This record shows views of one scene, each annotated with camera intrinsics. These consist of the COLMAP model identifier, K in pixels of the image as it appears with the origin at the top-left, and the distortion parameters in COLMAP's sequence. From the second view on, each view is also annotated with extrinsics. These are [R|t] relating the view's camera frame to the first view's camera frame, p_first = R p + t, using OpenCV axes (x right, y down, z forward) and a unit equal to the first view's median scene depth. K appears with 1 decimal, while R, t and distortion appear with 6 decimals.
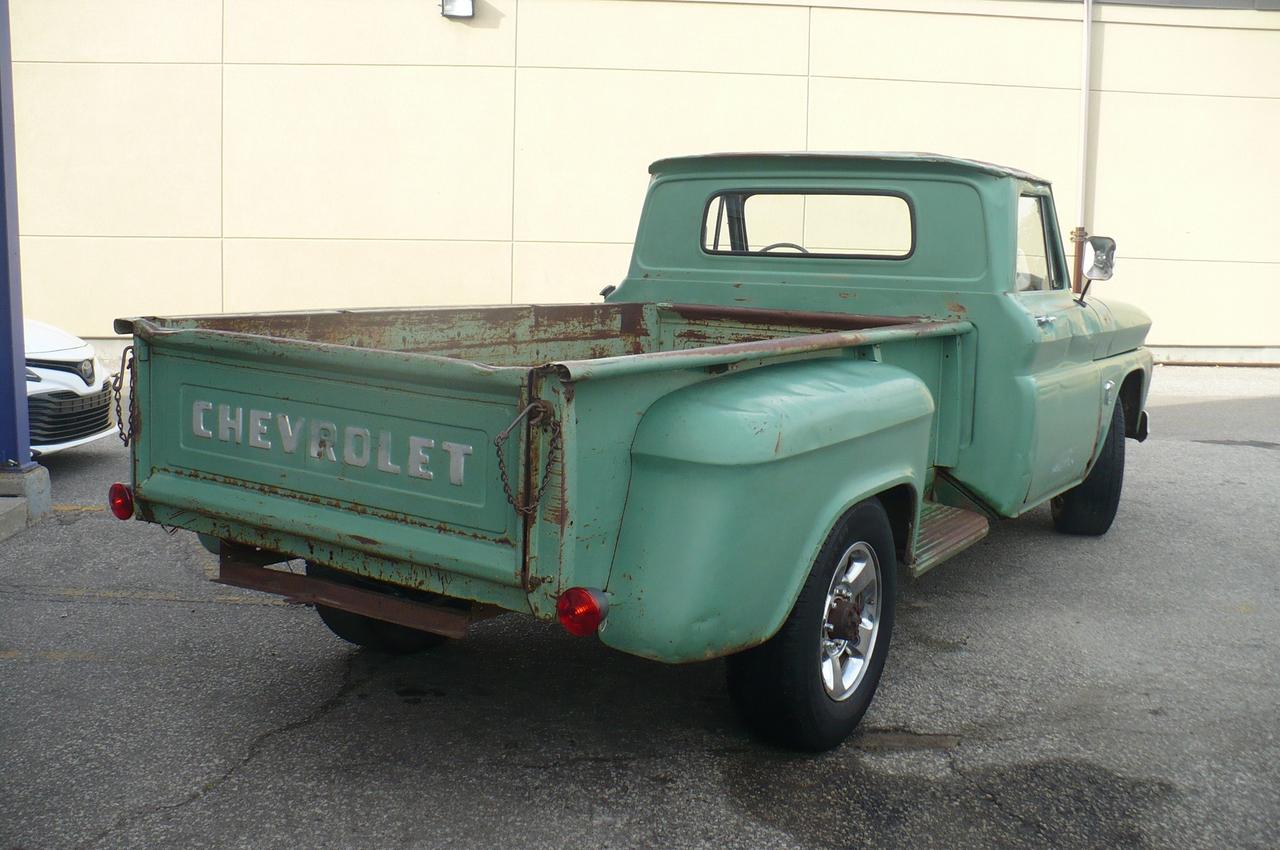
lens RADIAL K [[1424.4, 0, 652.6], [0, 1424.4, 384.3], [0, 0, 1]] dist [-0.163582, 0.000000]
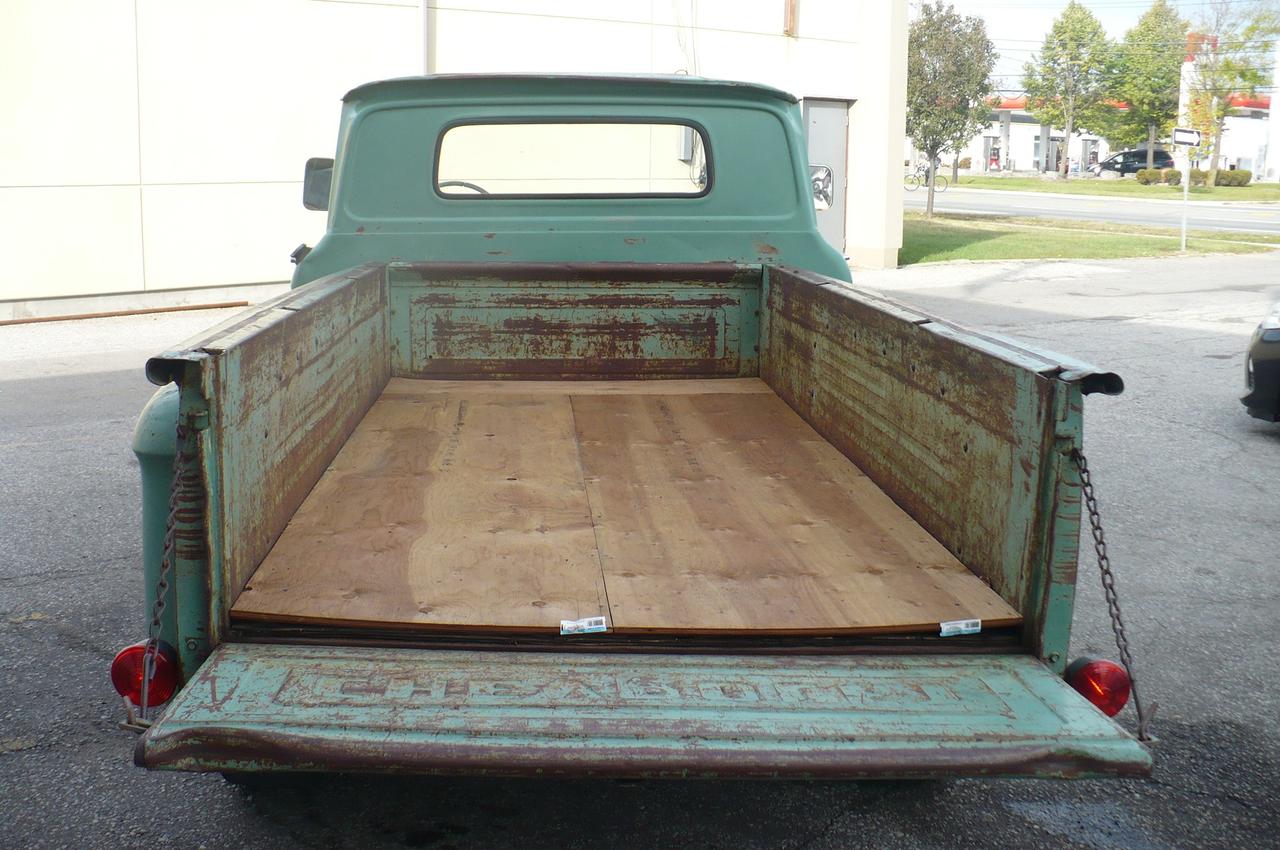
lens RADIAL K [[1424.4, 0, 614.5], [0, 1424.4, 353.1], [0, 0, 1]] dist [-0.163582, 0.000000]
pose [[0.828312, -0.092030, 0.552657, -0.519217], [0.074169, 0.995747, 0.054651, -0.063377], [-0.555336, -0.004278, 0.831615, 0.424050]]
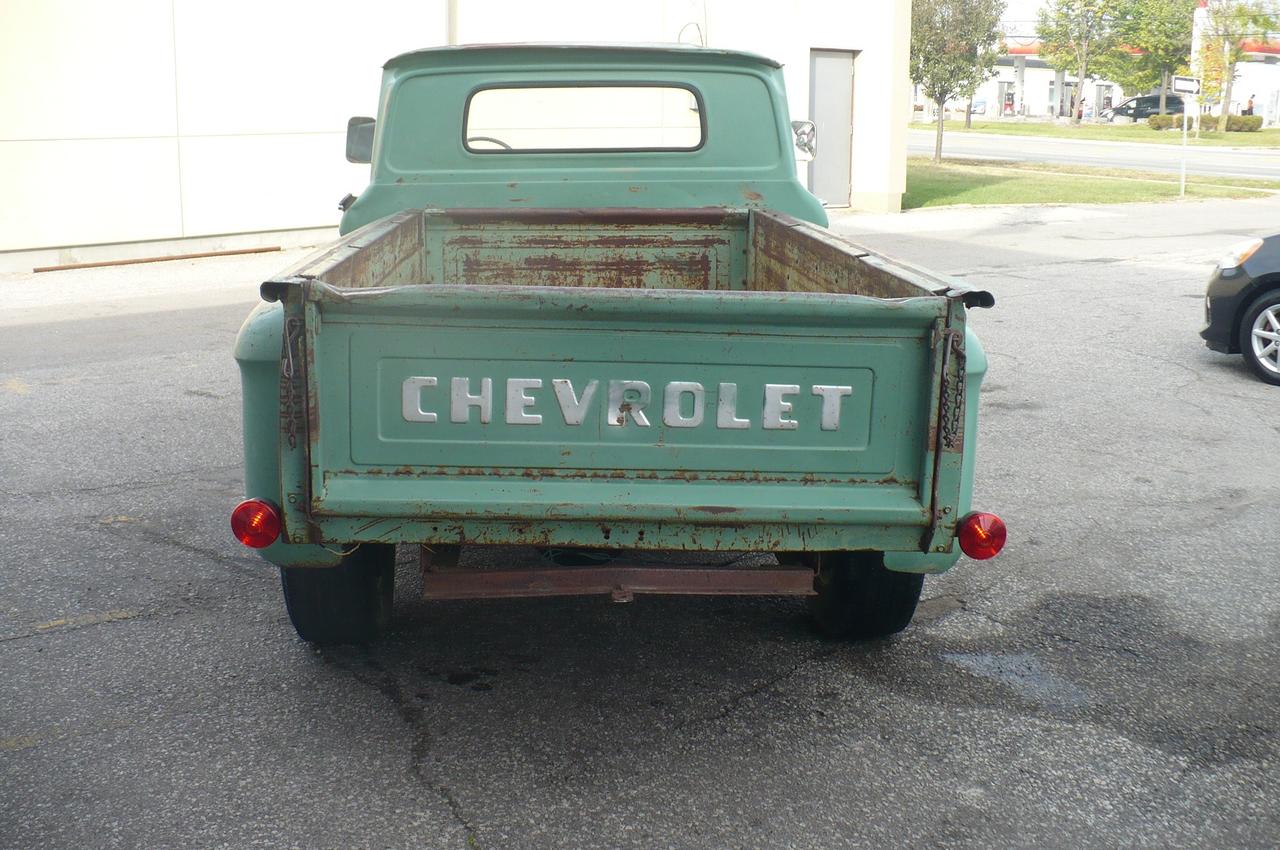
lens RADIAL K [[1424.4, 0, 642.1], [0, 1424.4, 377.7], [0, 0, 1]] dist [-0.163582, 0.000000]
pose [[0.824726, -0.126267, 0.551256, -0.616047], [0.077718, 0.990813, 0.110676, -0.061614], [-0.560166, -0.048435, 0.826963, 0.256304]]
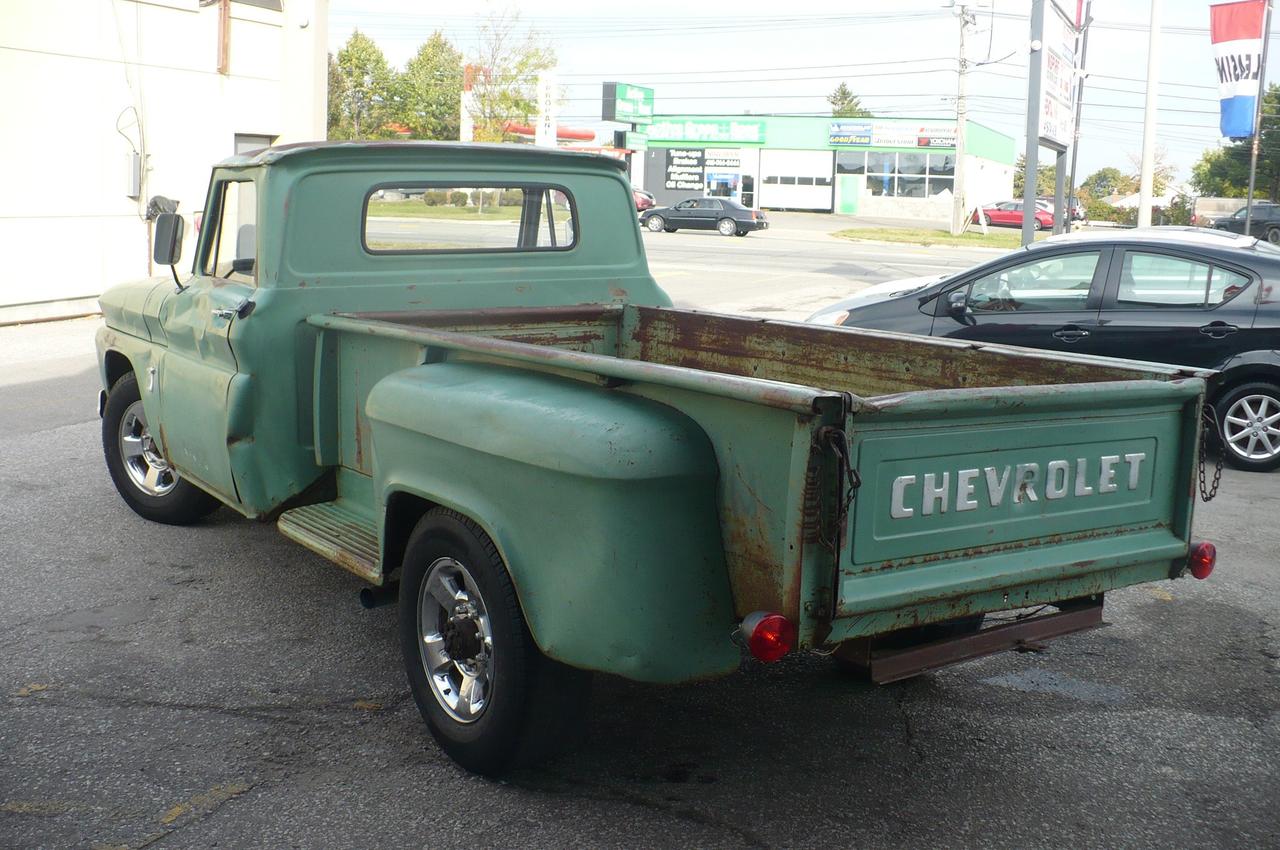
lens RADIAL K [[1424.4, 0, 602.2], [0, 1424.4, 337.1], [0, 0, 1]] dist [-0.163582, 0.000000]
pose [[0.438138, -0.105341, 0.892714, -1.088426], [0.090285, 0.993245, 0.072893, -0.142039], [-0.894362, 0.048662, 0.444689, 0.729812]]
